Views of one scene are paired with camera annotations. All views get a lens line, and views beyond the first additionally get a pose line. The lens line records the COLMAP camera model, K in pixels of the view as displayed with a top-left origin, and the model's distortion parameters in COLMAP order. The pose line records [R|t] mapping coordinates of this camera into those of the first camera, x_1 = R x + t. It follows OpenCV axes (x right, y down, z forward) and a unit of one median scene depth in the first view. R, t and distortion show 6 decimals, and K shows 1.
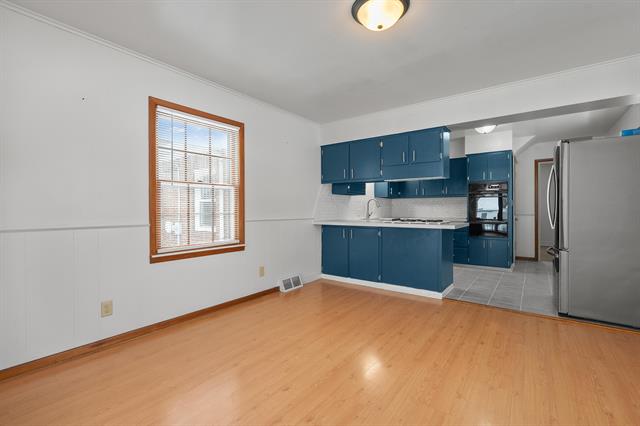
lens RADIAL K [[293.4, 0, 317.2], [0, 293.4, 211.4], [0, 0, 1]] dist [-0.008647, 0.000285]
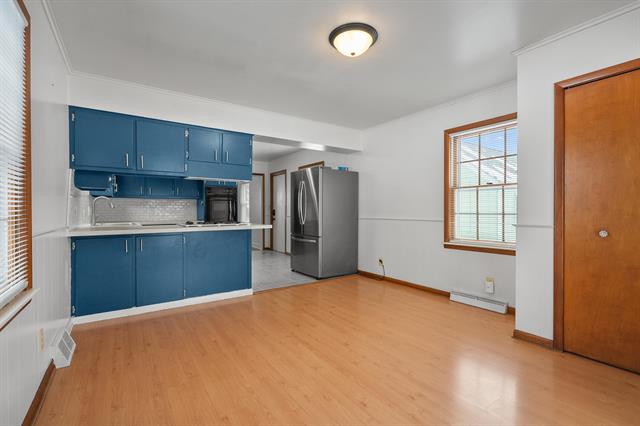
lens RADIAL K [[293.4, 0, 319.2], [0, 293.4, 209.9], [0, 0, 1]] dist [-0.008647, 0.000285]
pose [[0.312453, 0.006073, 0.949914, -0.610550], [0.015867, 0.999807, -0.011612, 0.009266], [-0.949801, 0.018700, 0.312296, 0.505178]]
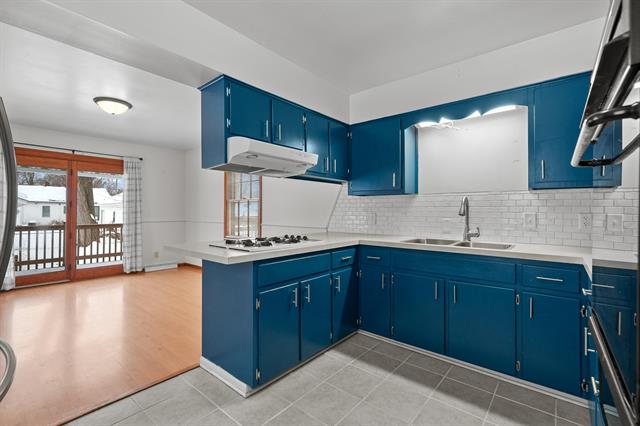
lens RADIAL K [[293.4, 0, 321.9], [0, 293.4, 208.2], [0, 0, 1]] dist [-0.008647, 0.000285]
pose [[-0.049775, -0.009993, -0.998710, 1.240959], [-0.015381, 0.999839, -0.009238, -0.040869], [0.998642, 0.014902, -0.049921, 1.532596]]
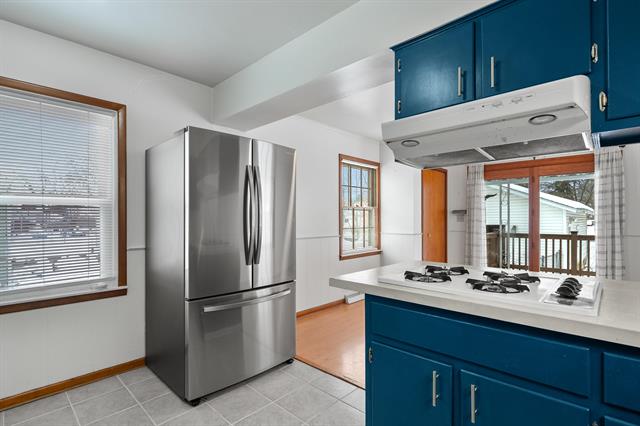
lens RADIAL K [[315.4, 0, 321.2], [0, 315.4, 216.4], [0, 0, 1]] dist [0.000941, 0.000095]
pose [[-0.994139, 0.002400, 0.108086, 0.638917], [0.002831, 0.999989, 0.003833, -0.046378], [-0.108076, 0.004117, -0.994134, 1.837865]]
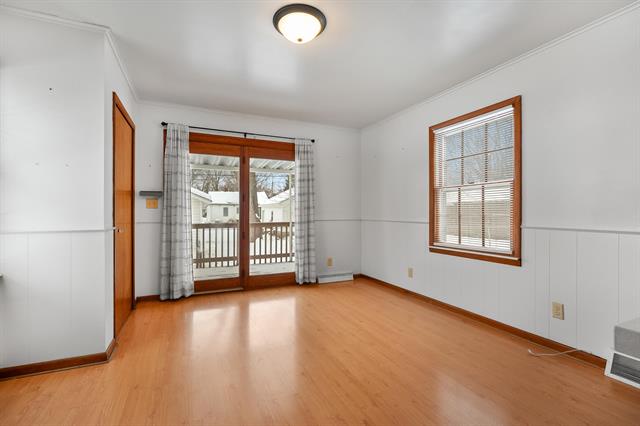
lens RADIAL K [[293.4, 0, 318.8], [0, 293.4, 211.3], [0, 0, 1]] dist [-0.008647, 0.000285]
pose [[-0.481807, 0.000594, -0.876277, 0.729904], [-0.009635, 0.999936, 0.005975, -0.007025], [0.876224, 0.011322, -0.481770, 1.032451]]
